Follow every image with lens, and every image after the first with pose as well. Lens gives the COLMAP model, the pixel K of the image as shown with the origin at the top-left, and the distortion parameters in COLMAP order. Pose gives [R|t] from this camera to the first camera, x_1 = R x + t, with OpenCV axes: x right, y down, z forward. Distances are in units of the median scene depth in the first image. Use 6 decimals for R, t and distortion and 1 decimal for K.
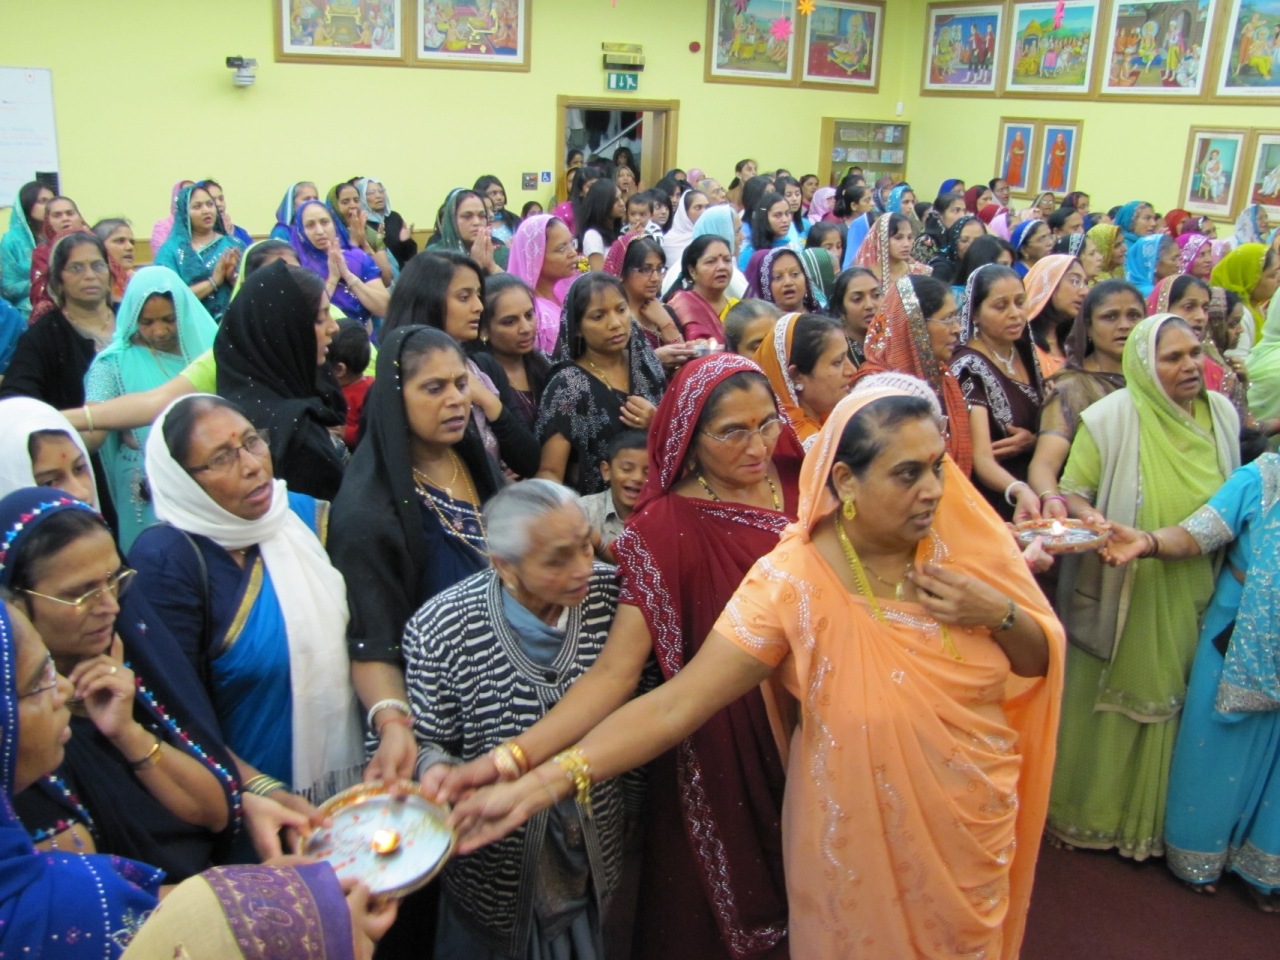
lens RADIAL K [[1144.7, 0, 631.7], [0, 1144.7, 450.5], [0, 0, 1]] dist [-0.179070, 0.211493]
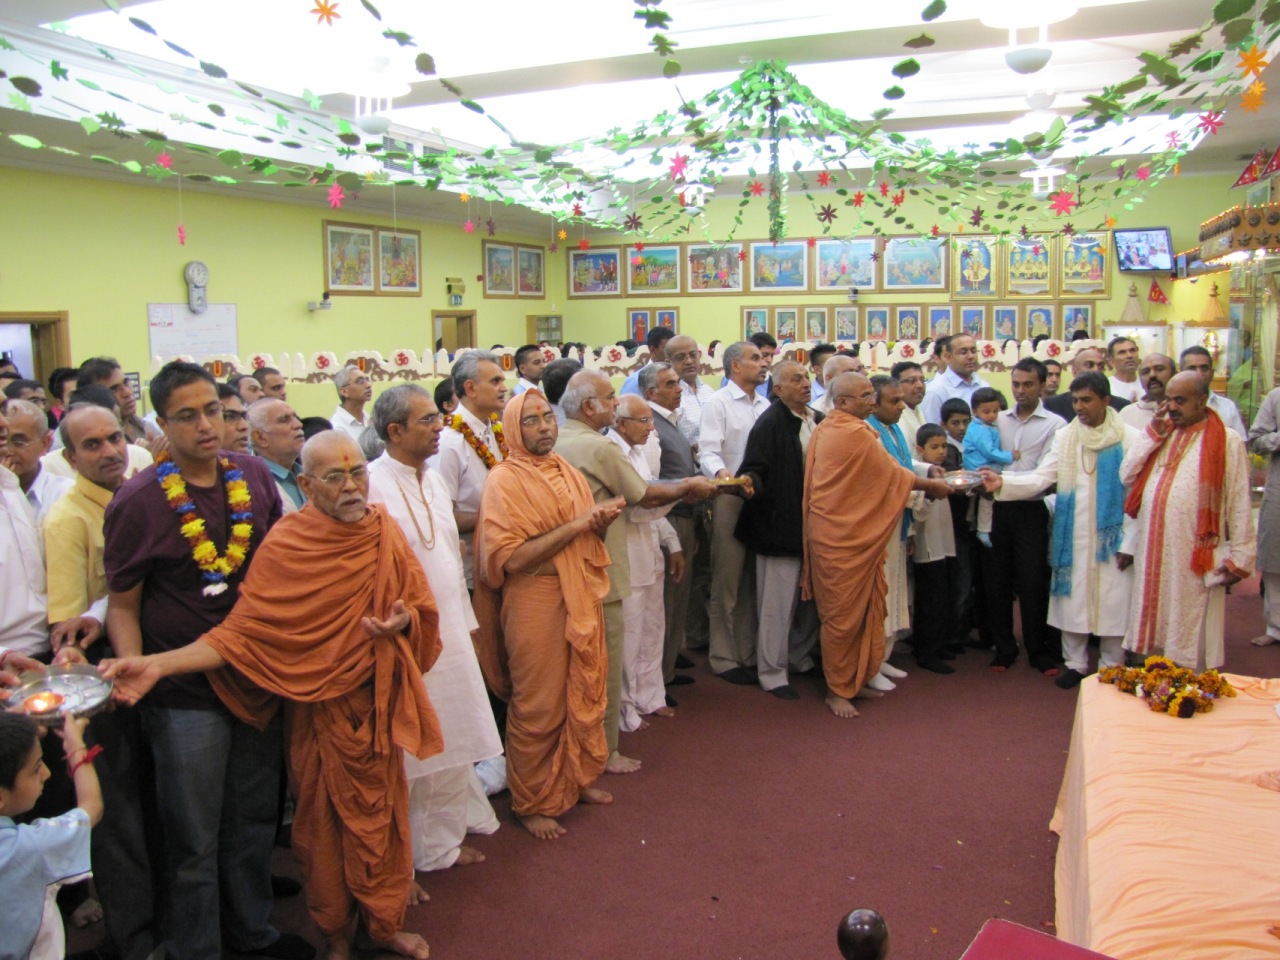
lens RADIAL K [[1074.4, 0, 631.2], [0, 1074.4, 459.6], [0, 0, 1]] dist [-0.183159, 0.164722]
pose [[0.785379, -0.129763, 0.605261, -0.879480], [0.223379, 0.971309, -0.081613, 0.096818], [-0.577305, 0.199300, 0.791832, -0.387721]]
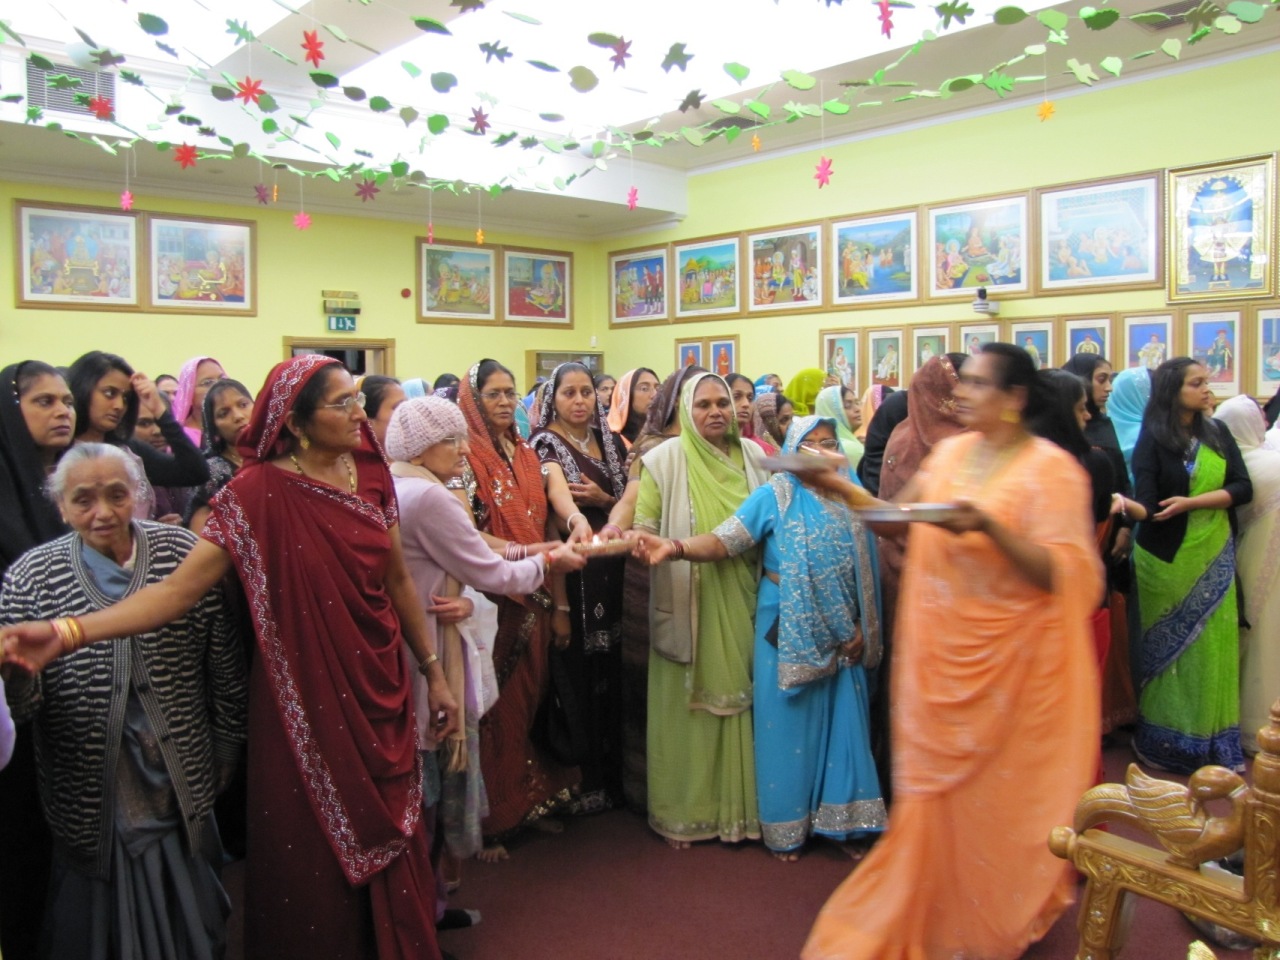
lens RADIAL K [[1075.5, 0, 625.9], [0, 1075.5, 460.8], [0, 0, 1]] dist [-0.181685, 0.162416]
pose [[0.978141, -0.058669, 0.199493, 0.056846], [0.103210, 0.969835, -0.220836, 0.081301], [-0.180519, 0.236598, 0.954691, -0.045998]]
